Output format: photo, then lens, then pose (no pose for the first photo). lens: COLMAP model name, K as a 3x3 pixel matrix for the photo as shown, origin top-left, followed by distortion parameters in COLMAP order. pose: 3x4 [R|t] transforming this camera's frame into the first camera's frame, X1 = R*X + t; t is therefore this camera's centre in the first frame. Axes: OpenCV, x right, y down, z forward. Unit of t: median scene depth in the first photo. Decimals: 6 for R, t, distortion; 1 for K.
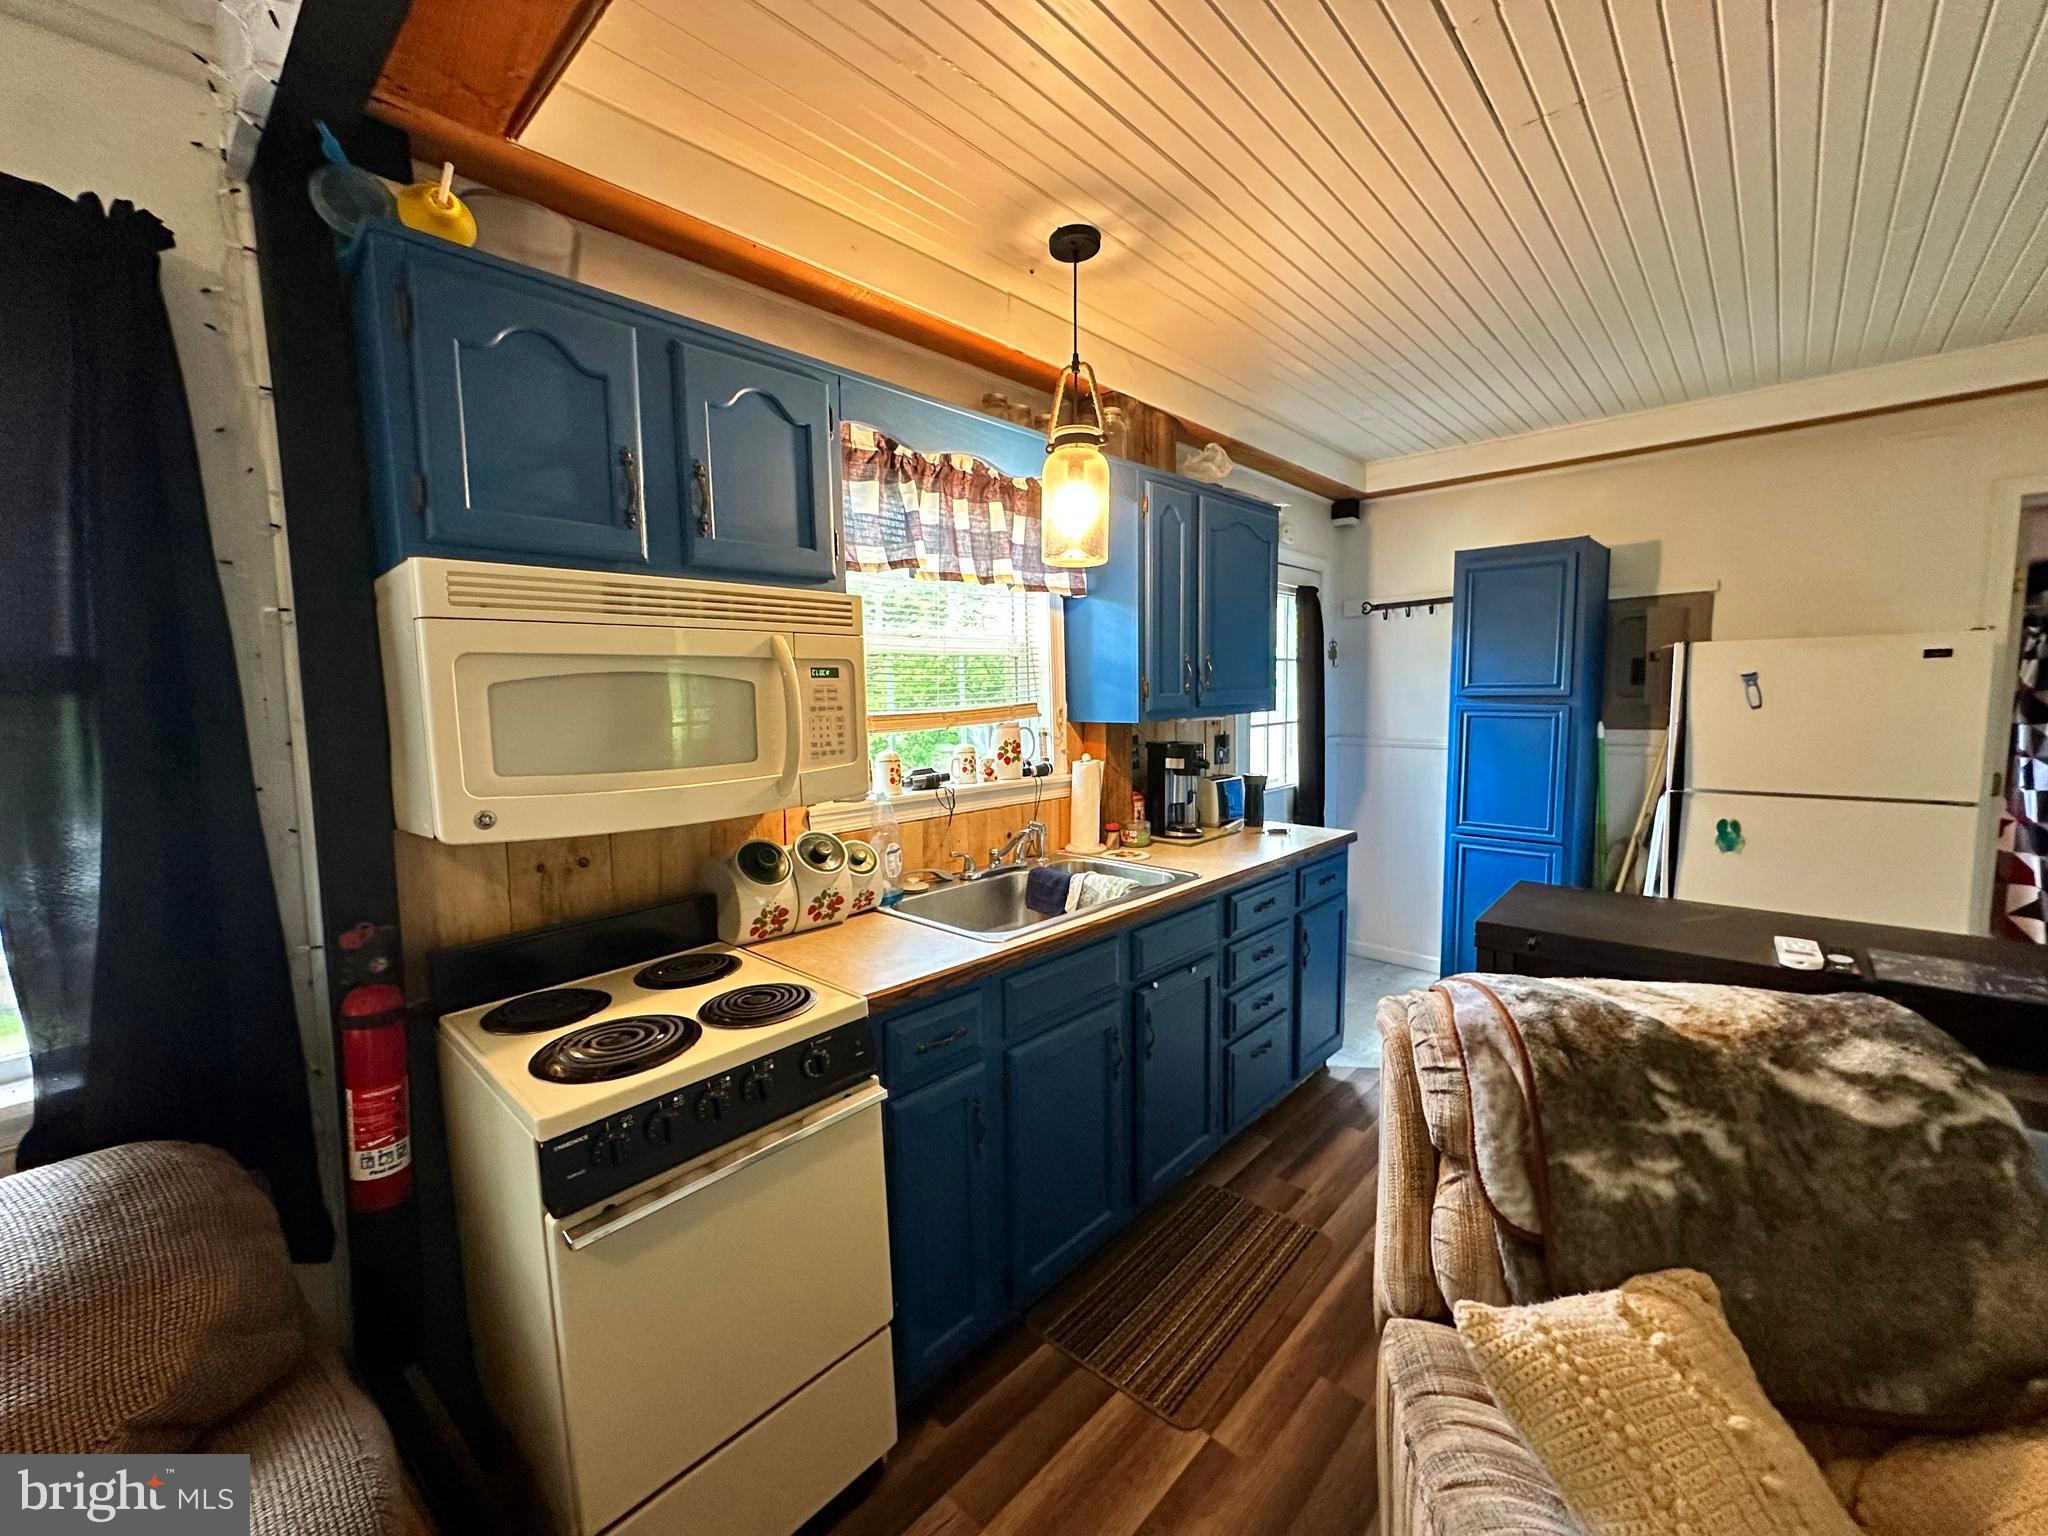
lens RADIAL K [[811.8, 0, 1022.6], [0, 811.8, 772.1], [0, 0, 1]] dist [-0.000420, 0.001056]
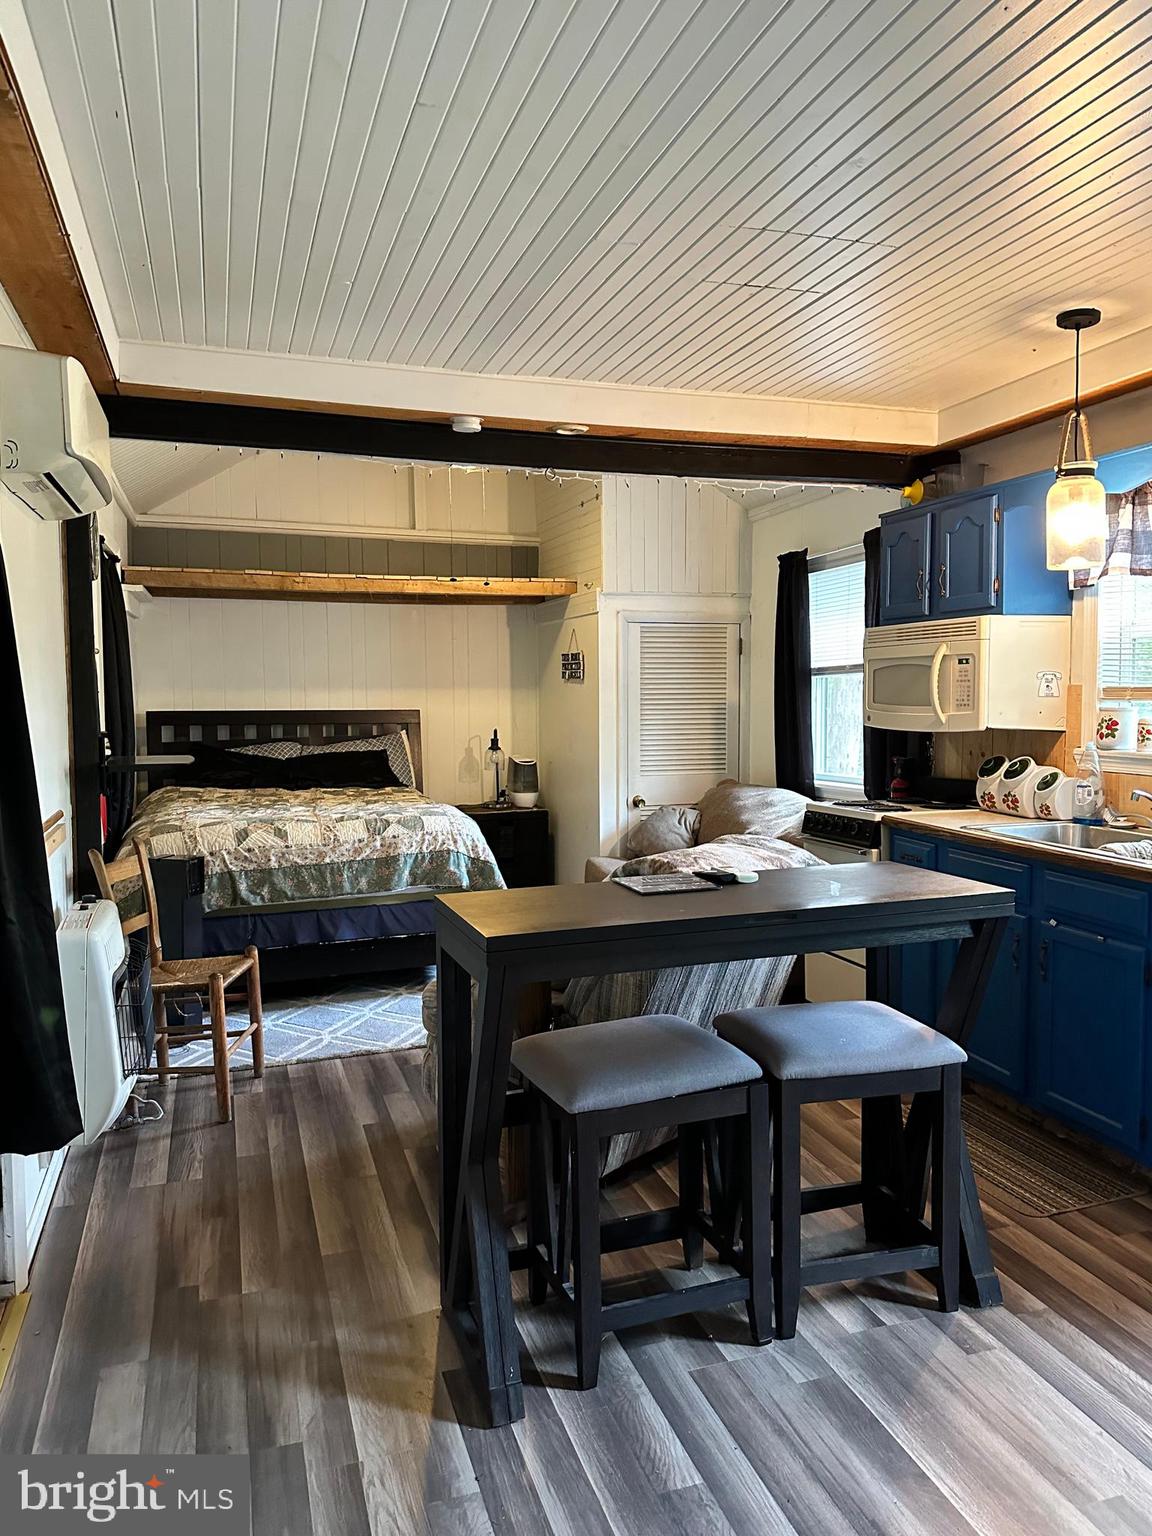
lens RADIAL K [[1073.3, 0, 585.4], [0, 1073.3, 761.5], [0, 0, 1]] dist [0.101677, -0.114096]
pose [[-0.475970, 0.084788, -0.875365, 1.972680], [-0.065800, 0.989119, 0.131584, -0.139598], [0.876997, 0.120229, -0.465212, 1.194141]]
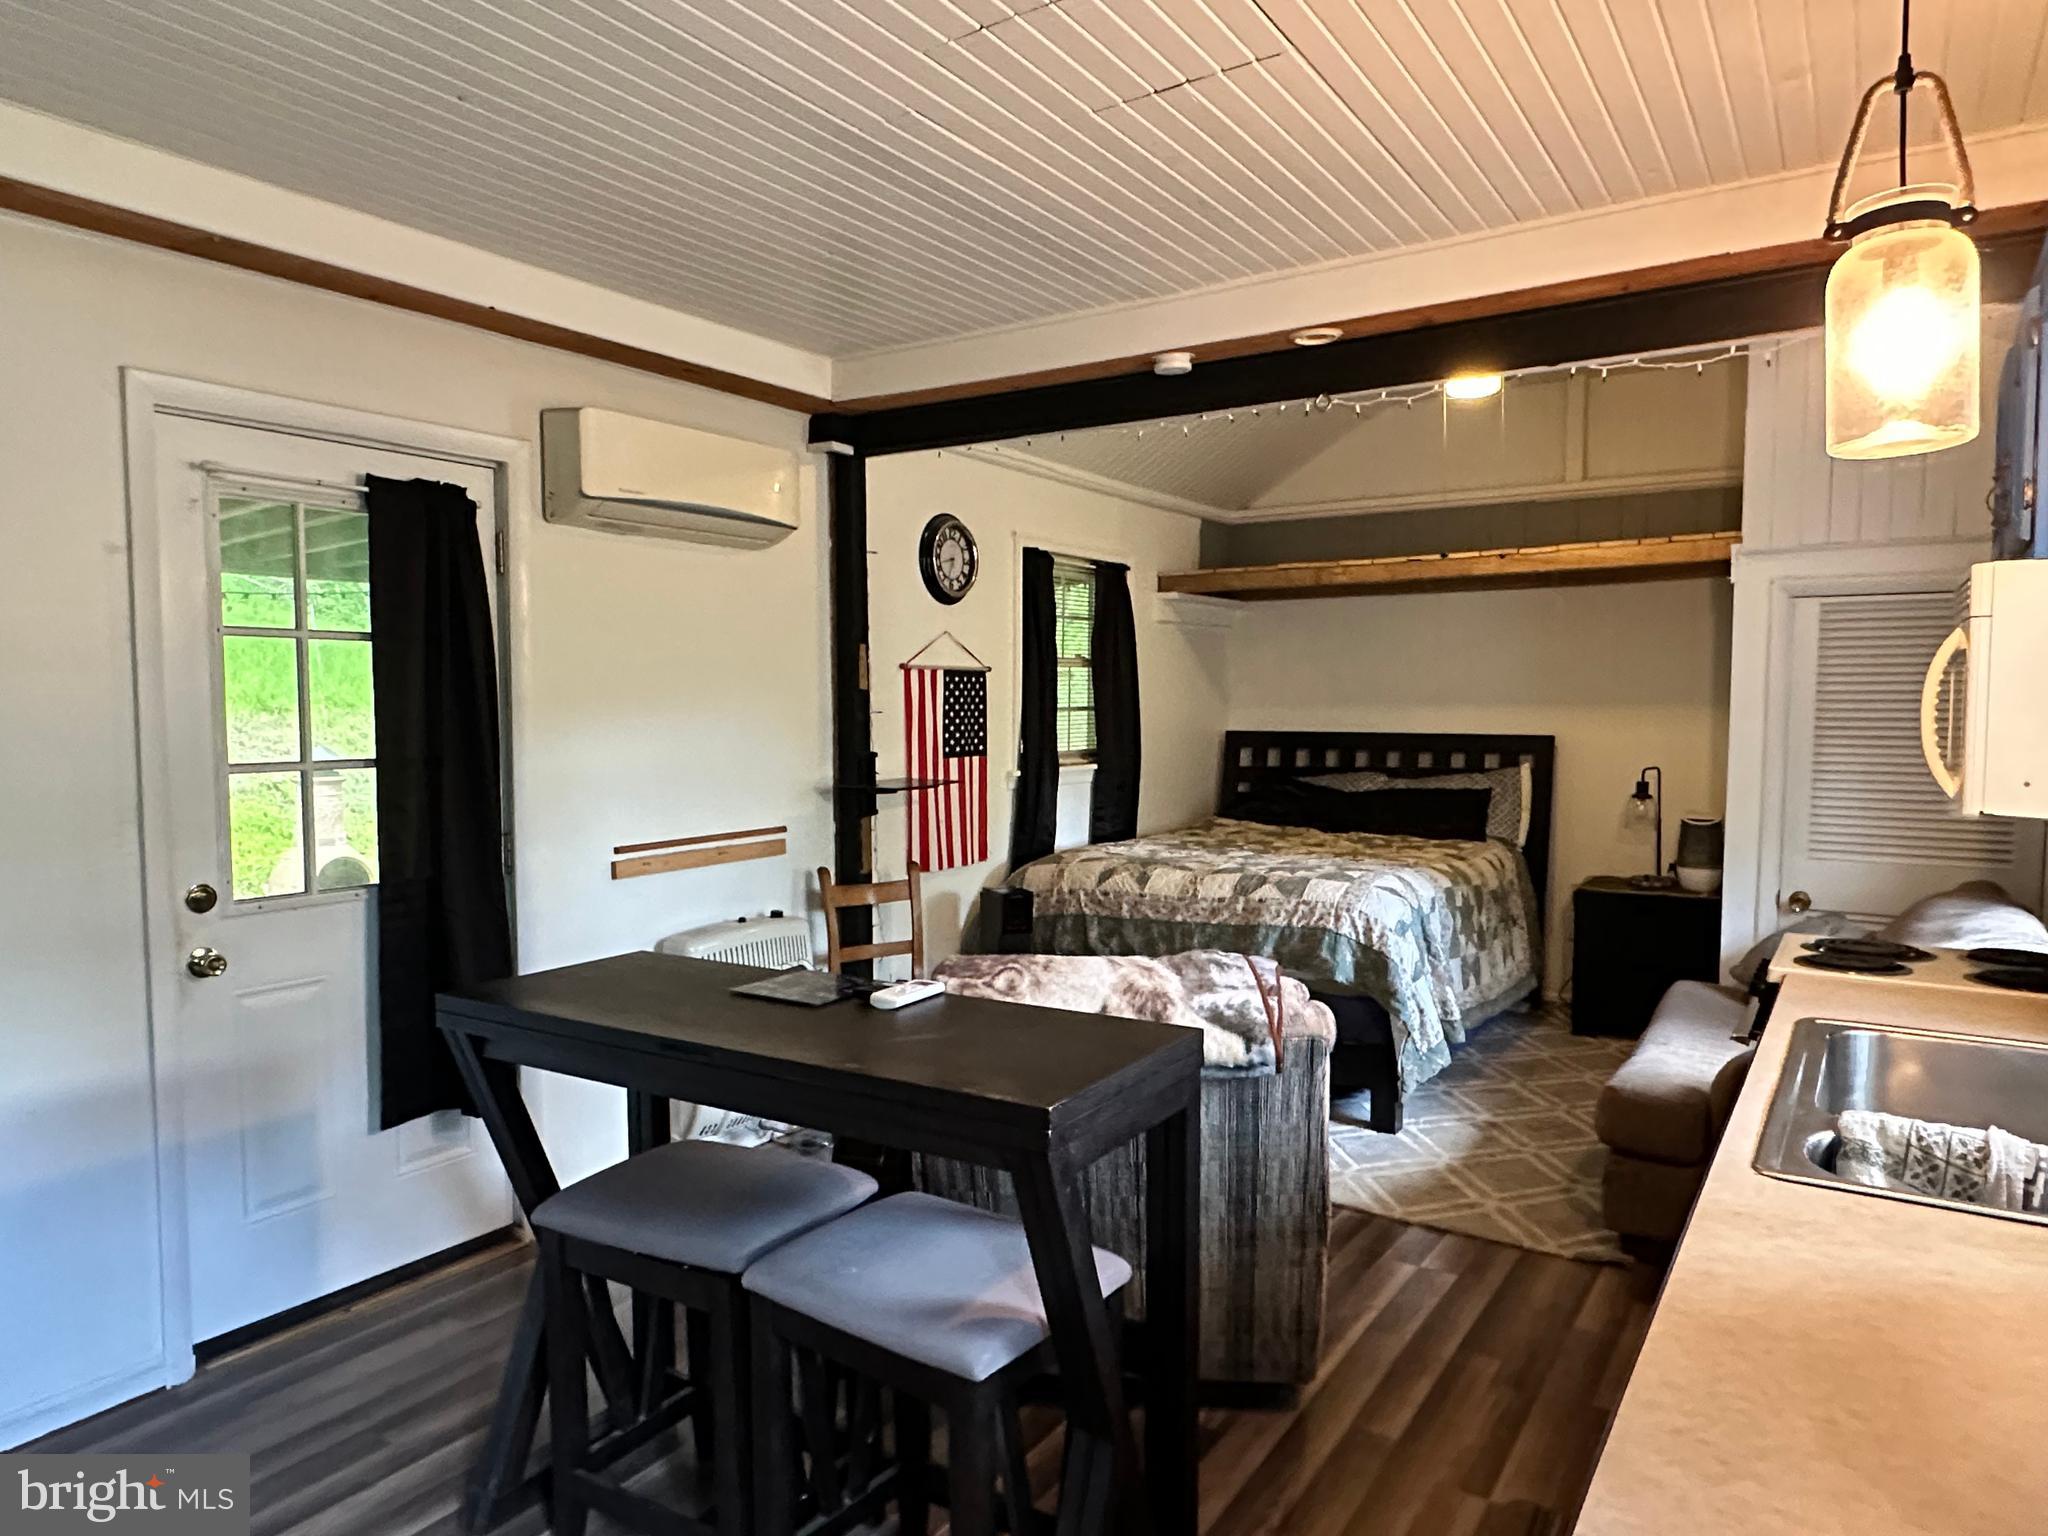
lens RADIAL K [[1288.4, 0, 1010.5], [0, 1288.4, 789.2], [0, 0, 1]] dist [-0.013175, 0.011246]
pose [[-0.987958, 0.035116, -0.150688, 0.785085], [0.010268, 0.986639, 0.162599, -0.185383], [0.154384, 0.159094, -0.975118, 1.816236]]
